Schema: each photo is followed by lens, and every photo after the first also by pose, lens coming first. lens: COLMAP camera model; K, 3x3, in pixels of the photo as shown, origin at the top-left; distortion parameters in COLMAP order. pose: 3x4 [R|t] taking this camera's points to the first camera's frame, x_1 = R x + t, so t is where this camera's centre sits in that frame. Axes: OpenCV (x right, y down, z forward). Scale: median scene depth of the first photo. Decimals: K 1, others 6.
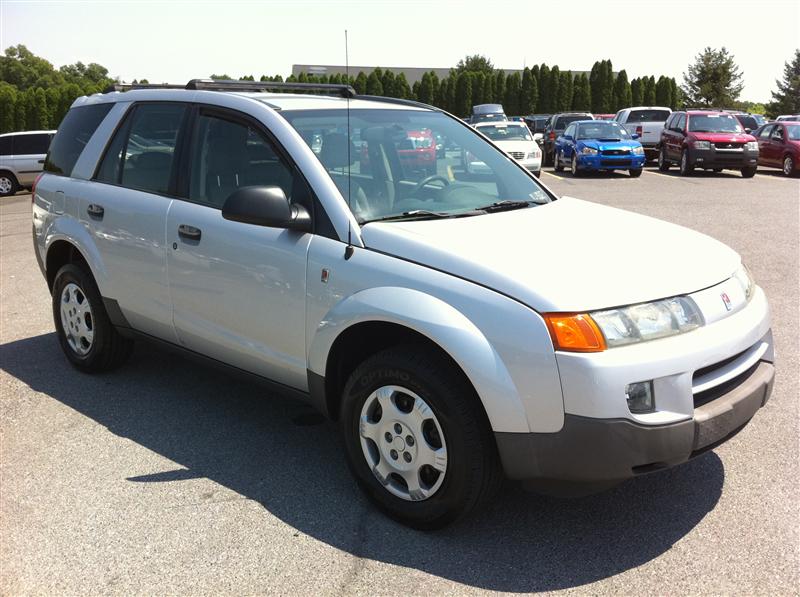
lens RADIAL K [[755.9, 0, 400.0], [0, 755.9, 298.5], [0, 0, 1]] dist [0.122507, -0.248387]
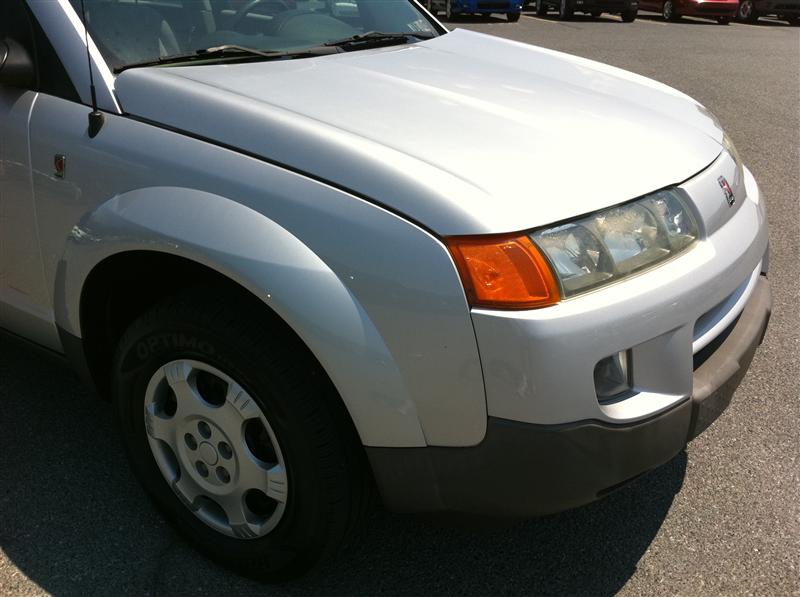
lens RADIAL K [[765.9, 0, 403.4], [0, 765.9, 300.6], [0, 0, 1]] dist [0.104757, -0.361904]
pose [[0.985572, -0.061238, 0.157788, 0.060653], [0.031363, 0.982184, 0.185287, -0.032407], [-0.166324, -0.177665, 0.969934, 0.405894]]
